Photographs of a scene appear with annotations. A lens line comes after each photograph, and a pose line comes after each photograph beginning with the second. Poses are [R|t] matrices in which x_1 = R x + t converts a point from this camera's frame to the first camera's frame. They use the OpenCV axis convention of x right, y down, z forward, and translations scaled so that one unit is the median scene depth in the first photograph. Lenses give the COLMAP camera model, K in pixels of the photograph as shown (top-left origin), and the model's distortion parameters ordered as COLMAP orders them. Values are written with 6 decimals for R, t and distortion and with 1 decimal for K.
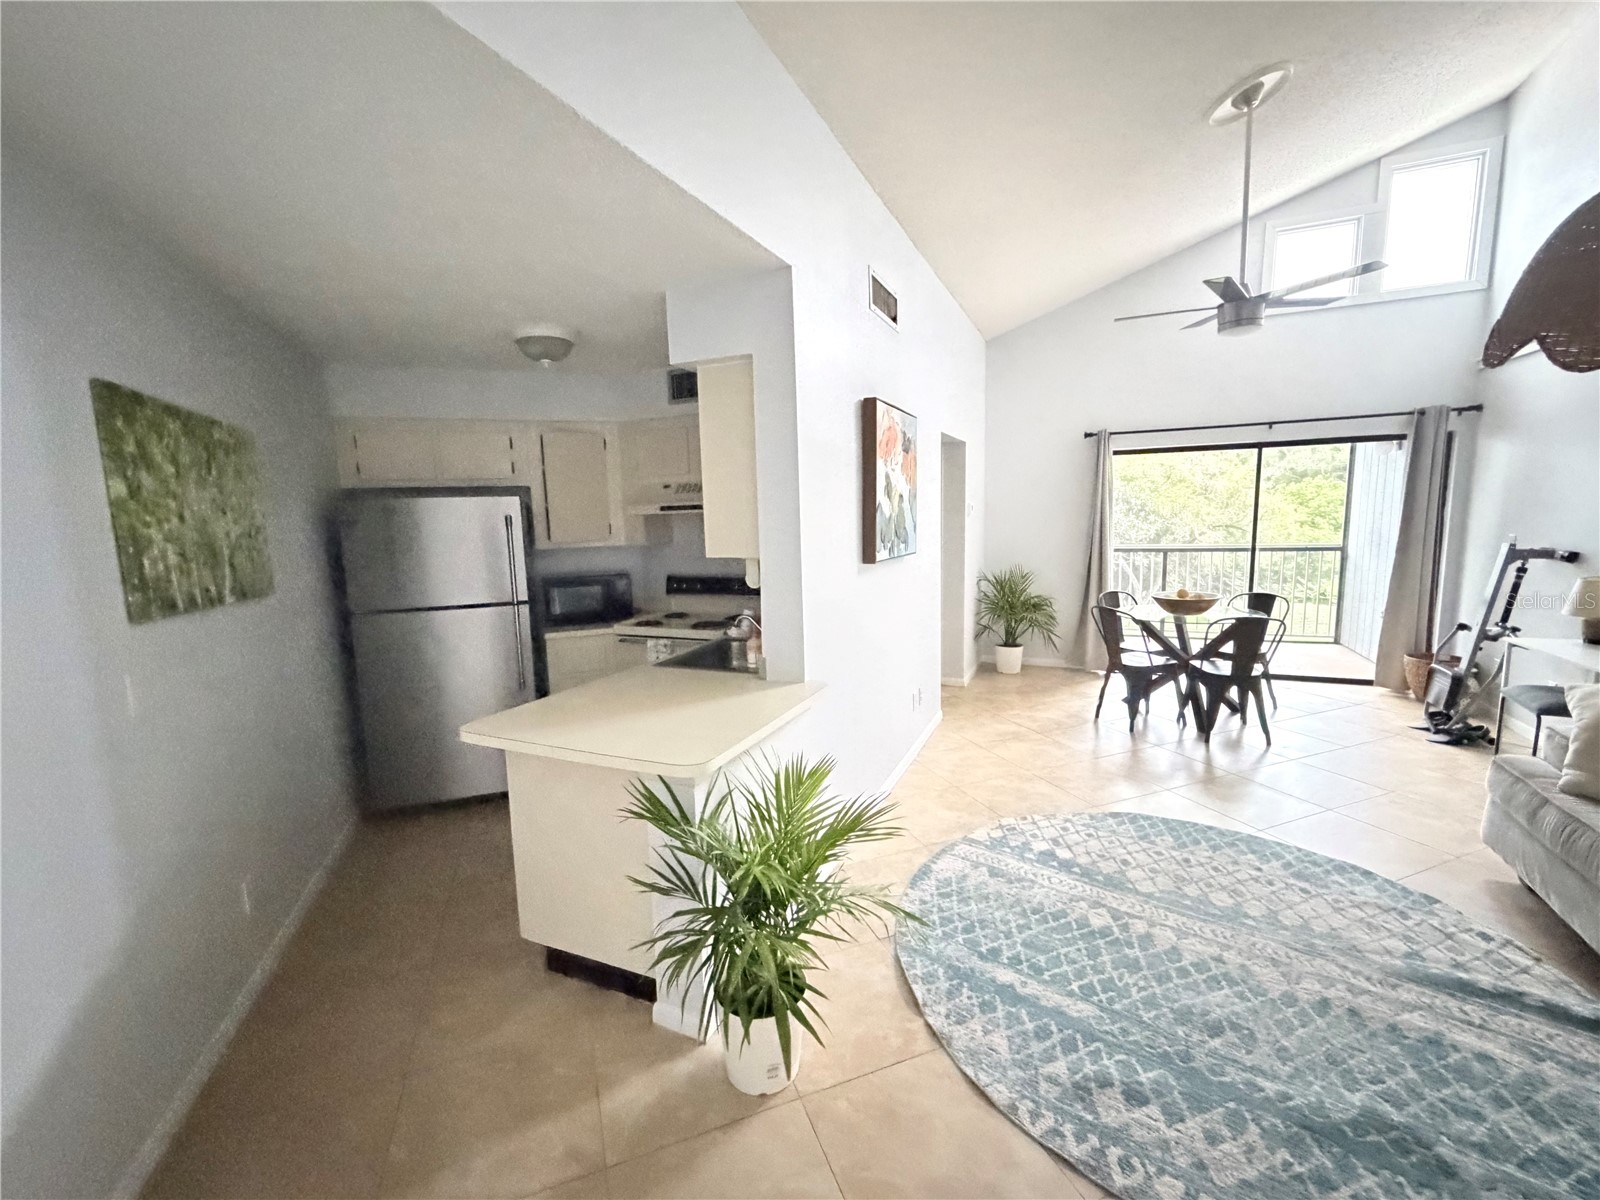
lens RADIAL K [[662.8, 0, 800.0], [0, 662.8, 600.0], [0, 0, 1]] dist [-0.000625, -0.000261]
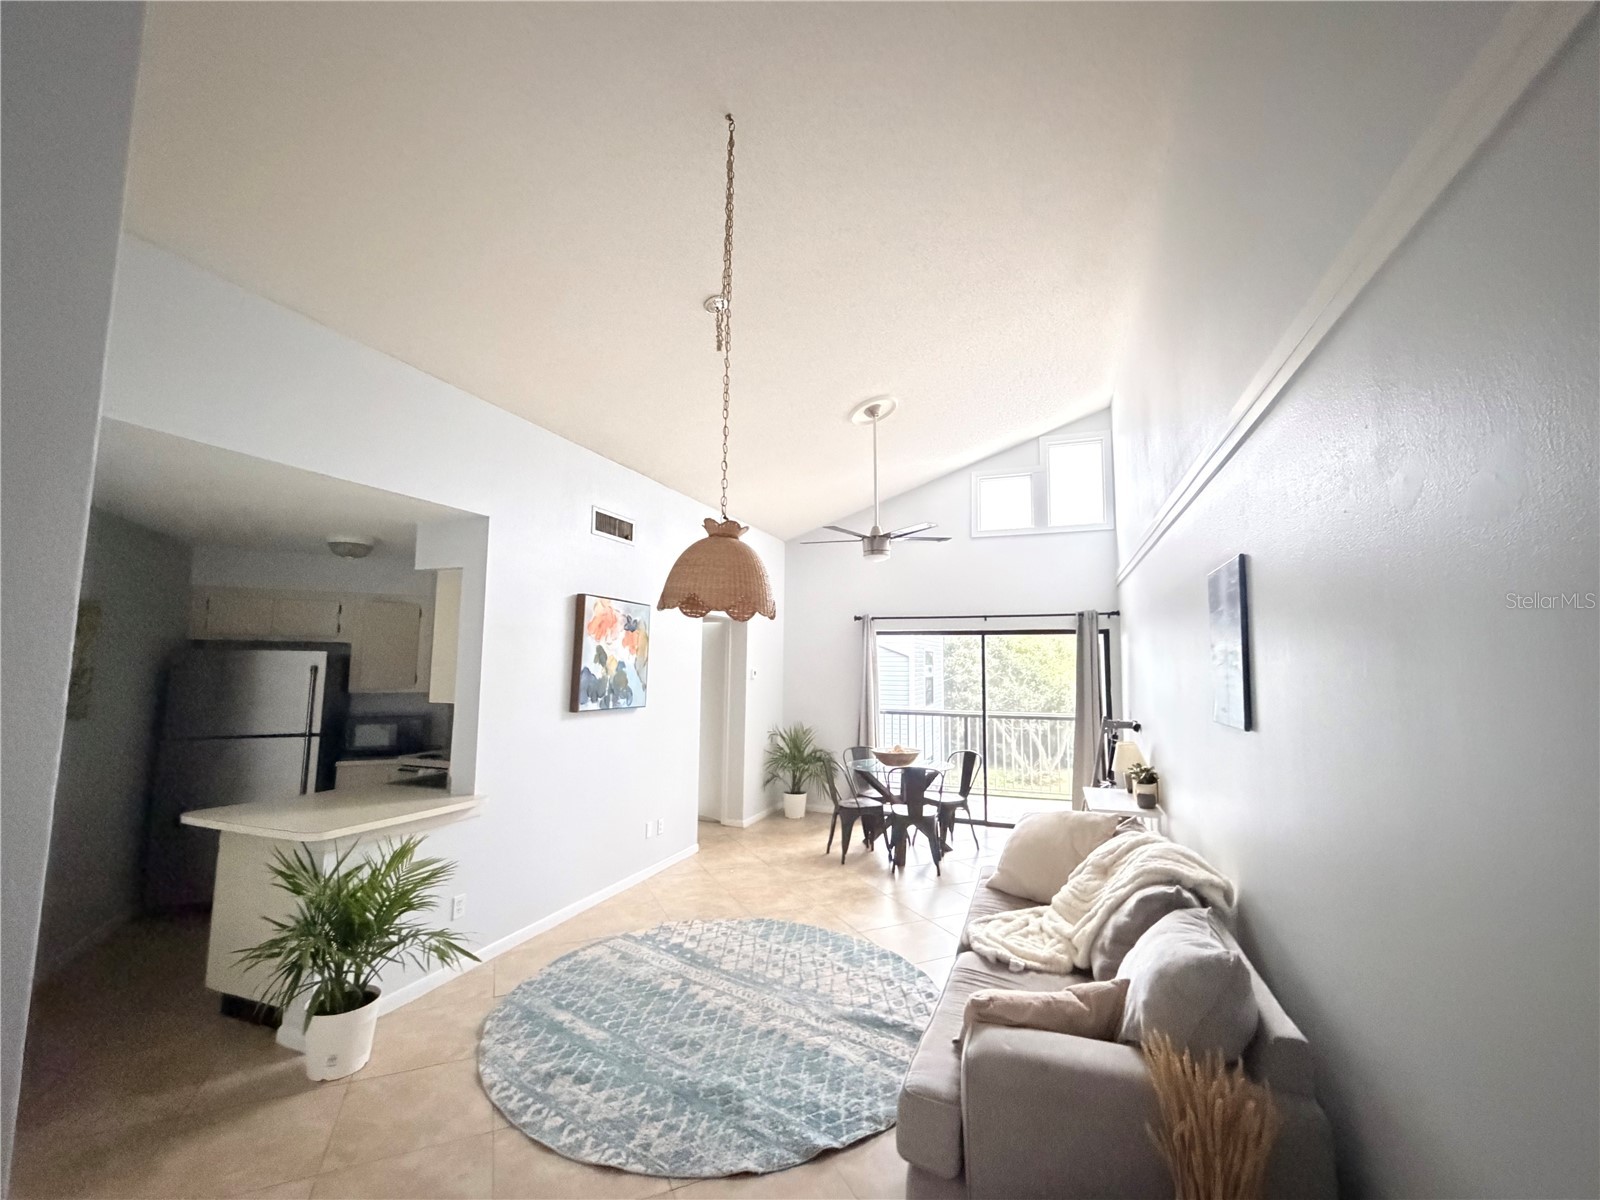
lens RADIAL K [[662.8, 0, 800.0], [0, 662.8, 600.0], [0, 0, 1]] dist [-0.000625, -0.000261]
pose [[0.997308, 0.045487, 0.057519, 0.533119], [-0.030711, 0.971349, -0.235666, 0.030374], [-0.066591, 0.233265, 0.970130, -0.439390]]
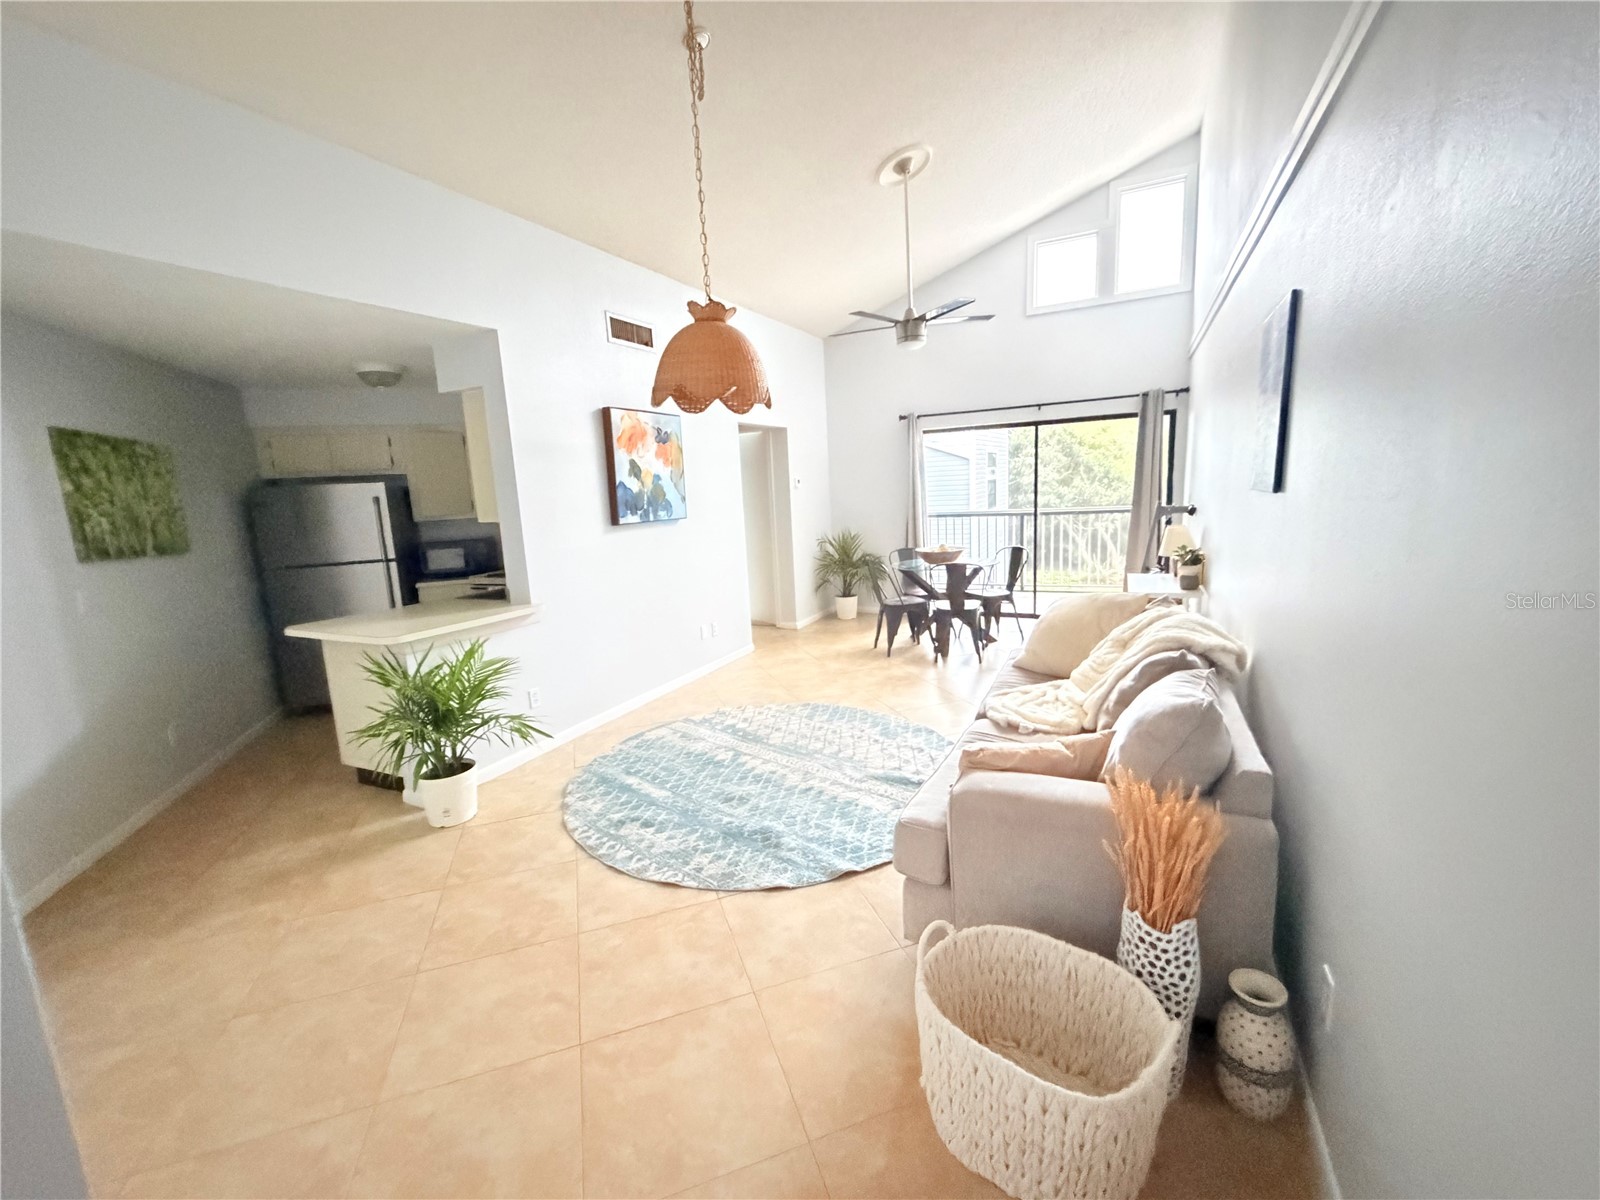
lens RADIAL K [[664.1, 0, 800.2], [0, 664.1, 597.9], [0, 0, 1]] dist [-0.001311, -0.000252]
pose [[0.999128, -0.015575, -0.038727, 0.613491], [0.016925, 0.999251, 0.034790, 0.062817], [0.038156, -0.035415, 0.998644, -0.439869]]
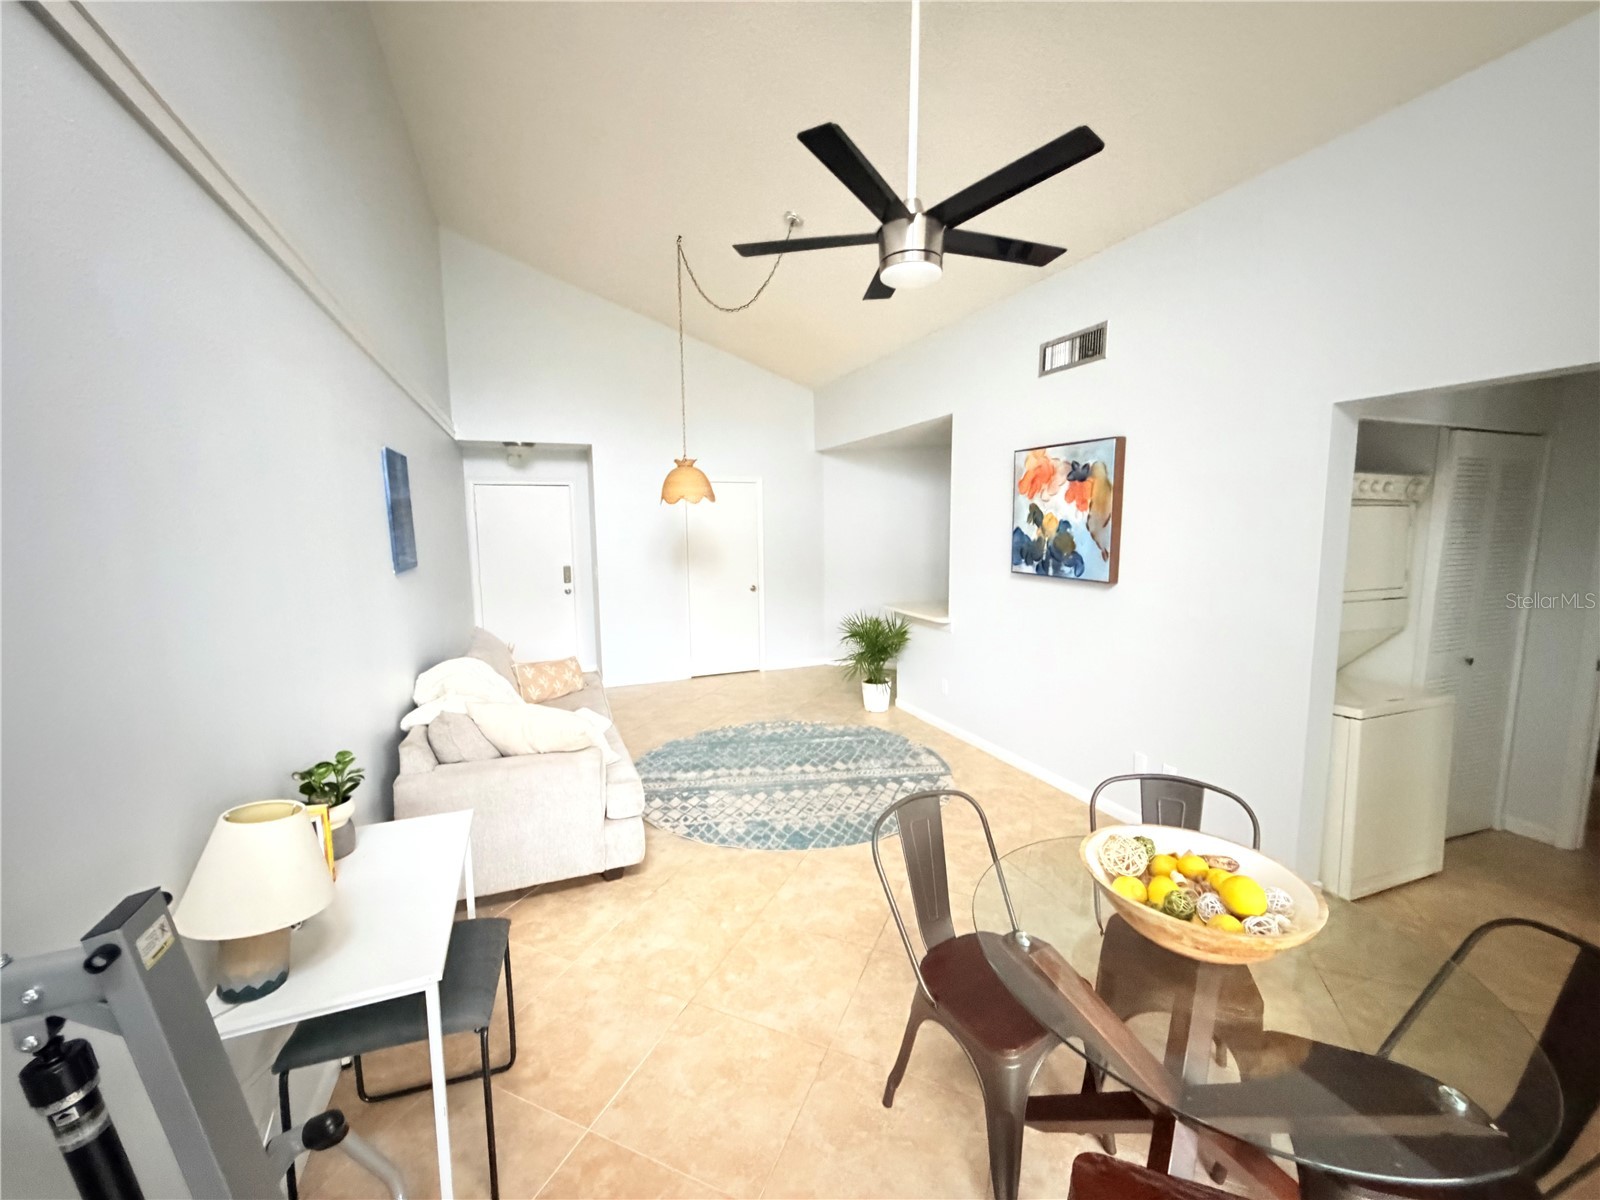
lens RADIAL K [[640.4, 0, 793.8], [0, 640.4, 596.7], [0, 0, 1]] dist [-0.000079, -0.000045]
pose [[-0.695363, 0.117782, -0.708941, 1.519177], [-0.068566, 0.971105, 0.228589, -0.308140], [0.715381, 0.207561, -0.667195, 1.750615]]
